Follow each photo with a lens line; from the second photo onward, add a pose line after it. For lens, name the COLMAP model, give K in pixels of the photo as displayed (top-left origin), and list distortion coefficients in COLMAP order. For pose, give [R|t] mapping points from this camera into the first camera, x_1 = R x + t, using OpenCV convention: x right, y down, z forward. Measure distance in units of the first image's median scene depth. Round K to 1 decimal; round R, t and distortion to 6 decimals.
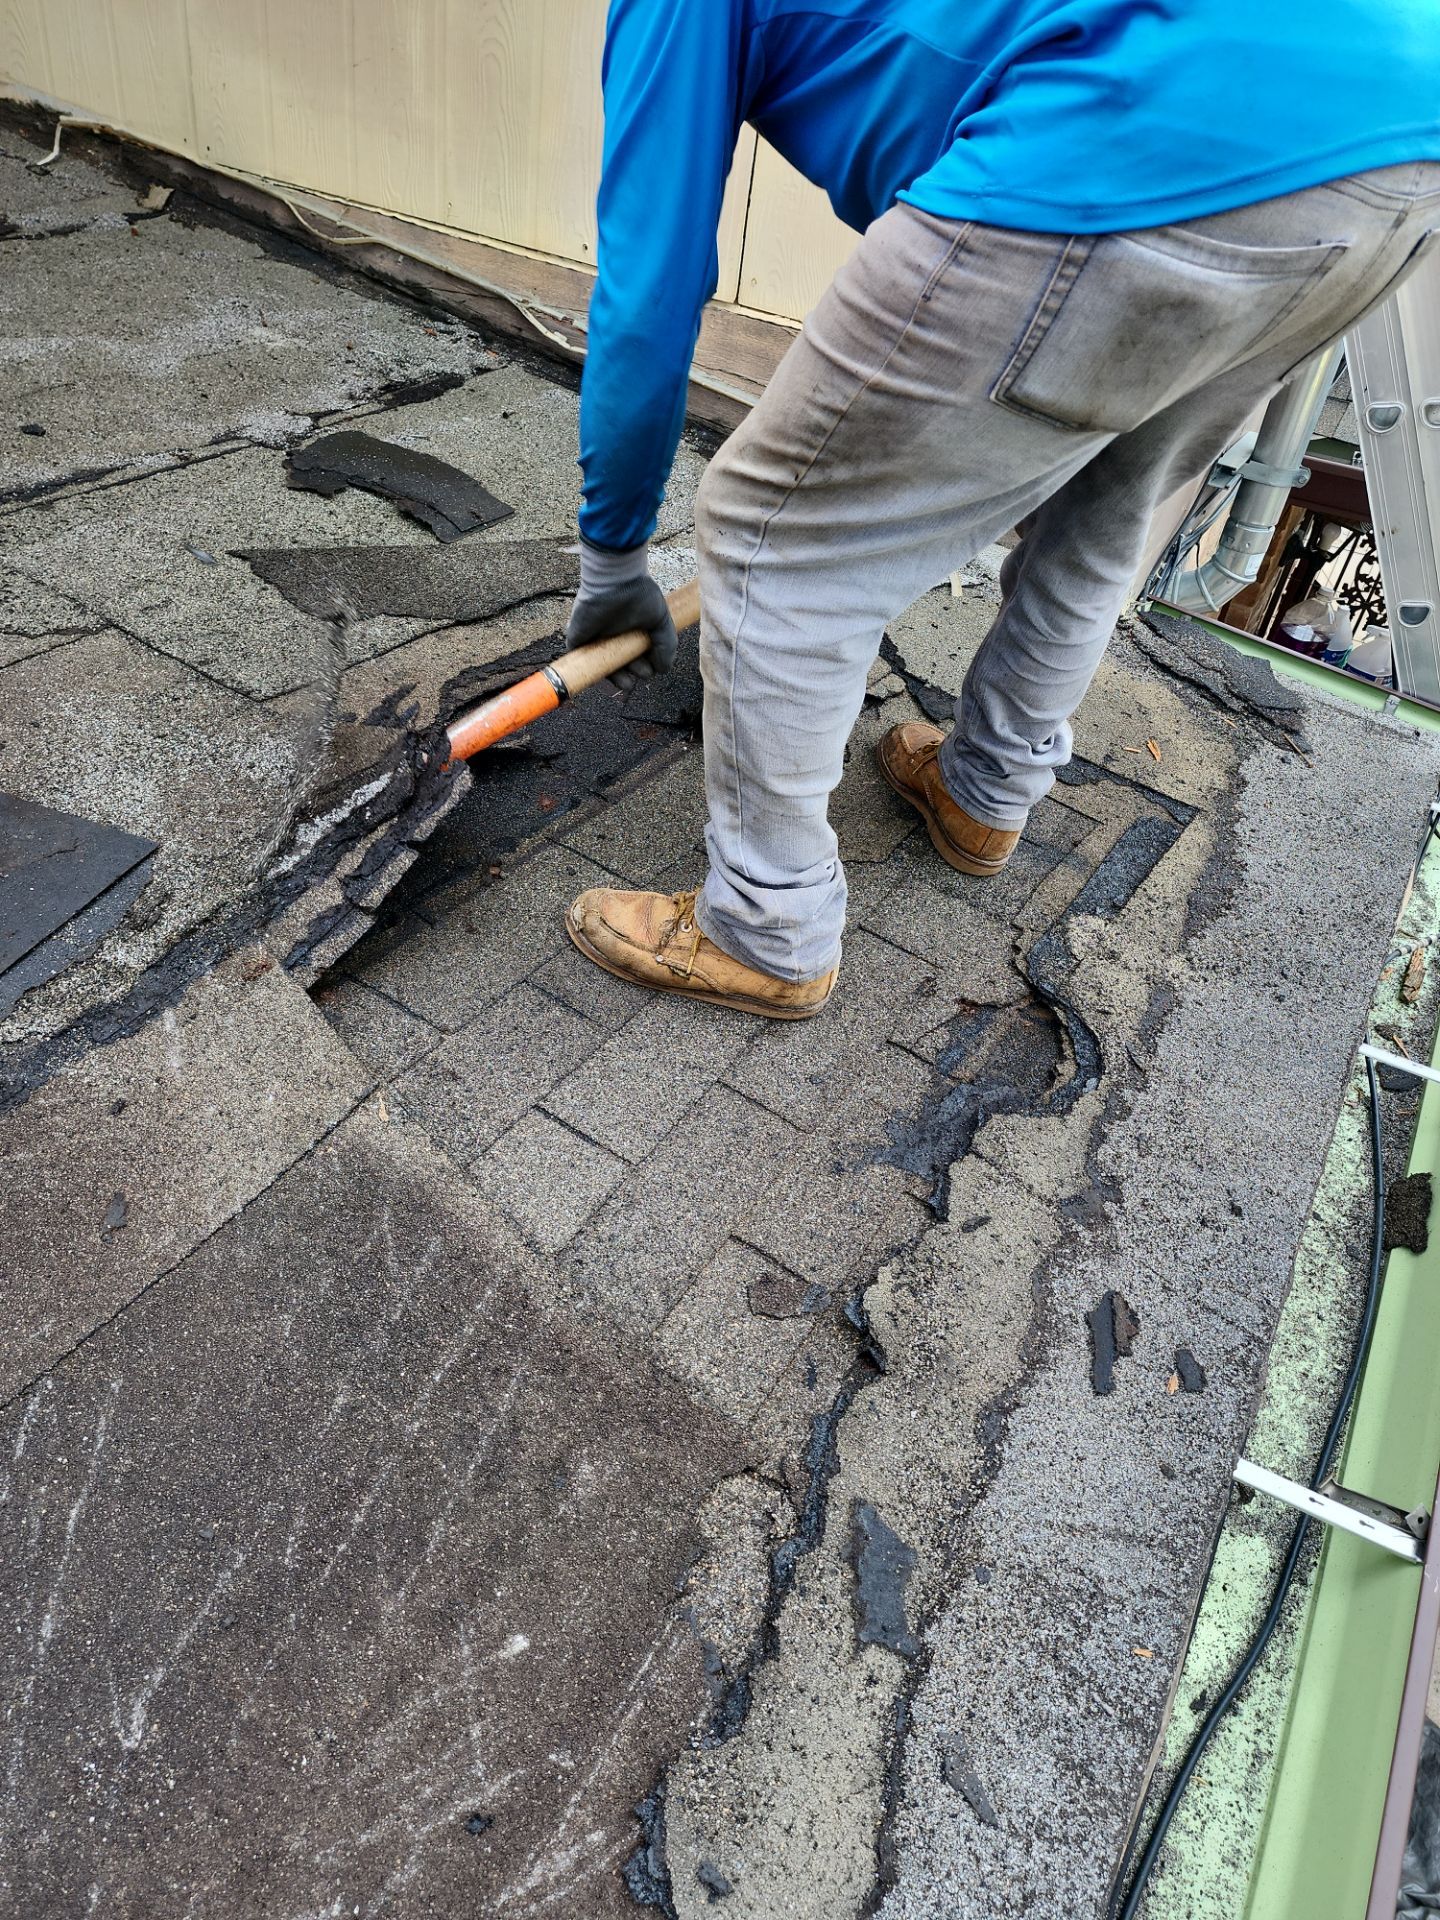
lens RADIAL K [[1294.8, 0, 721.6], [0, 1294.8, 960.3], [0, 0, 1]] dist [0.059531, -0.050930]
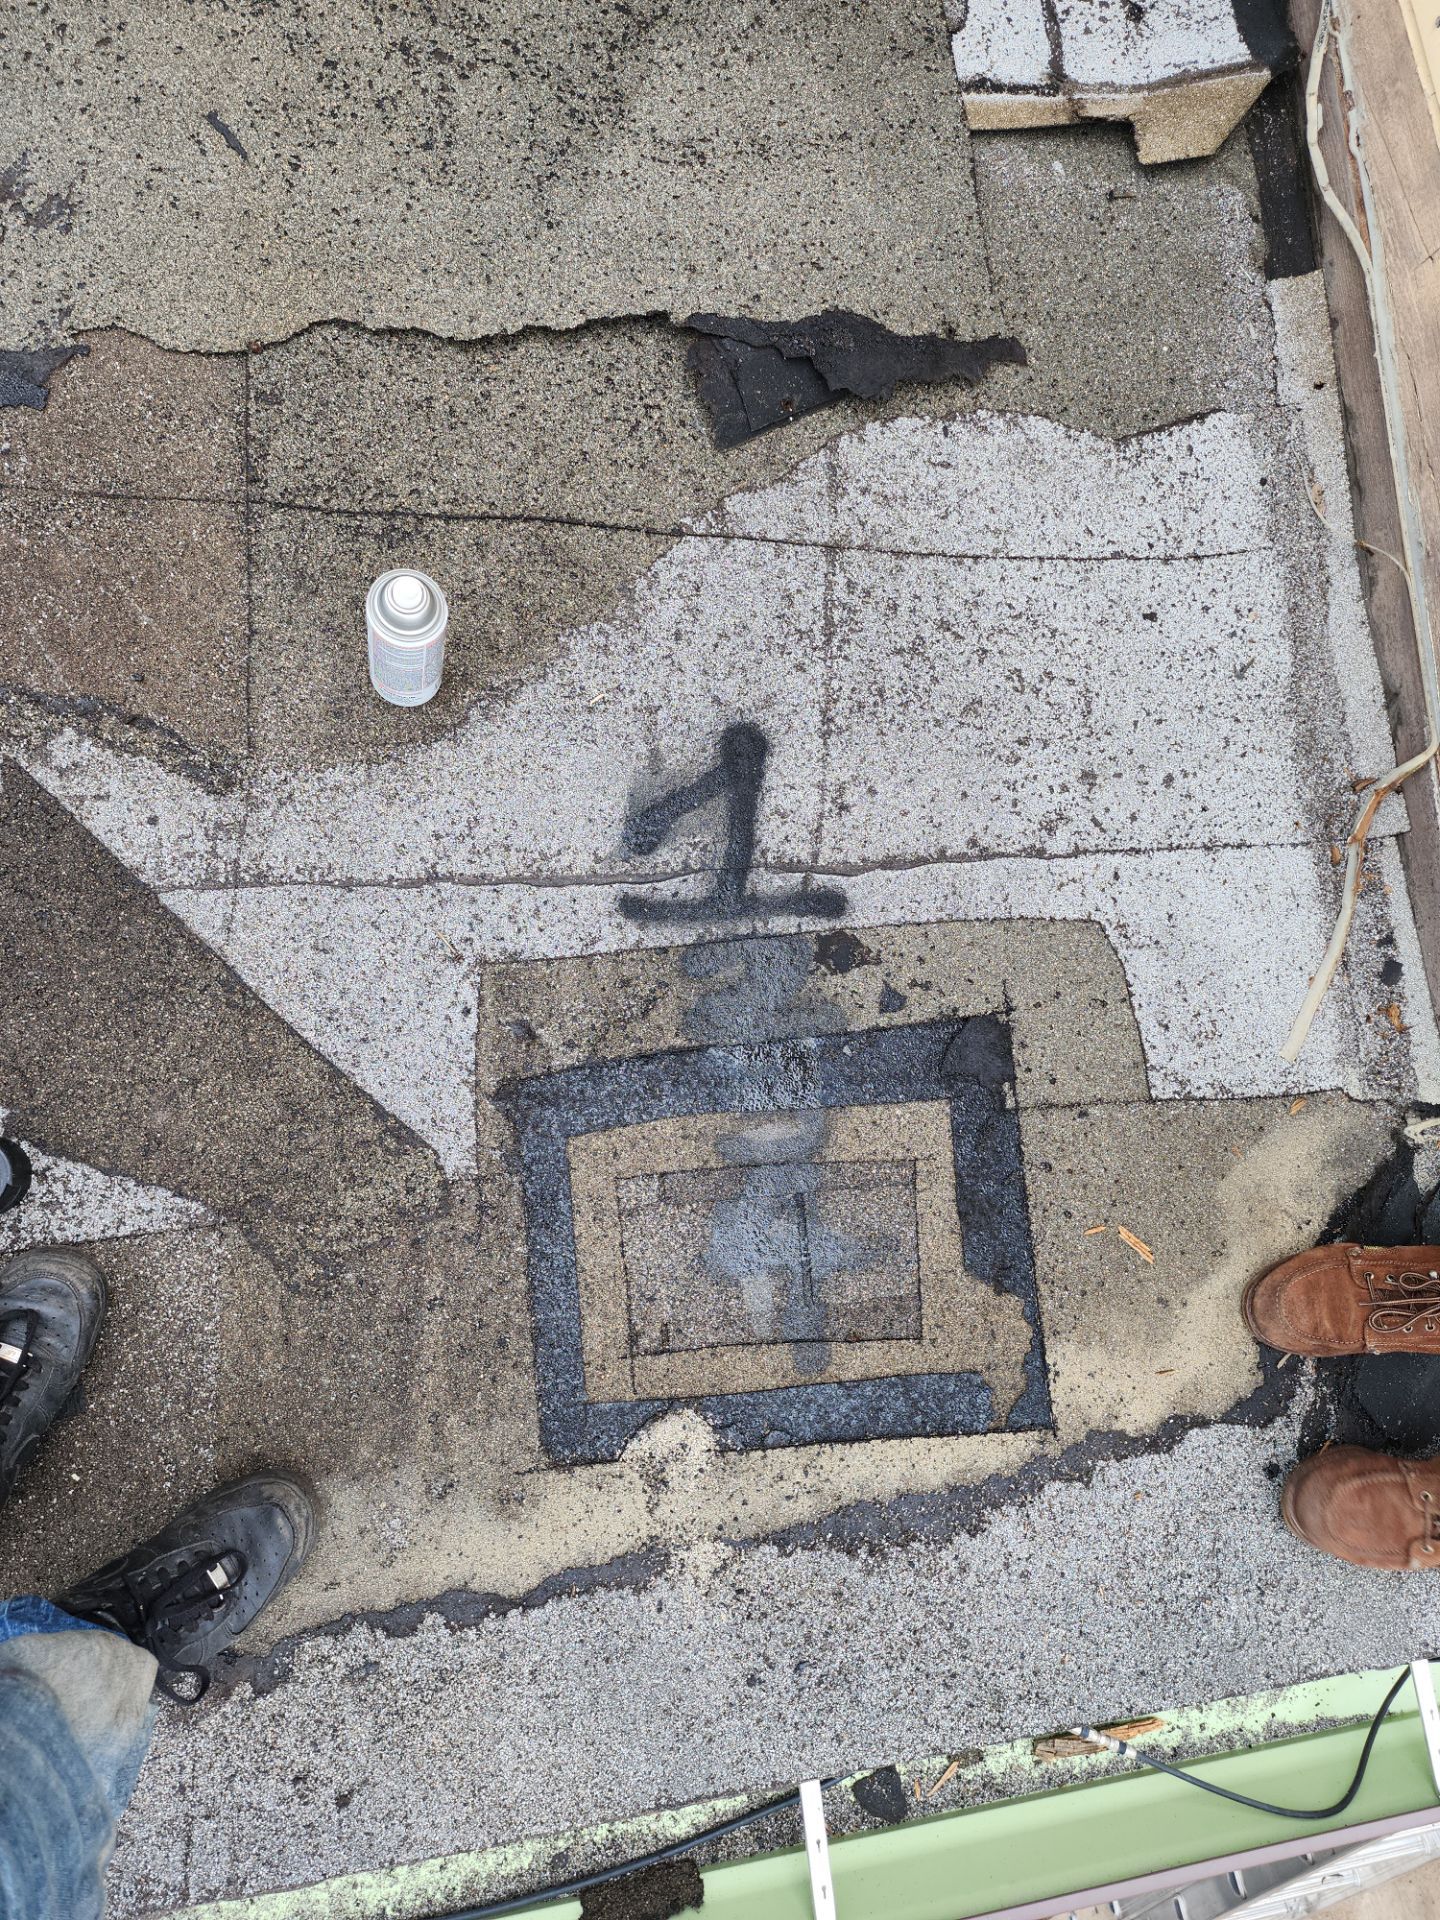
lens RADIAL K [[1294.8, 0, 719.1], [0, 1294.8, 958.4], [0, 0, 1]] dist [0.059531, -0.050930]
pose [[0.601650, 0.778327, -0.179514, 0.200111], [-0.606593, 0.591433, 0.531275, -0.619019], [0.519676, -0.210749, 0.827963, 0.386695]]
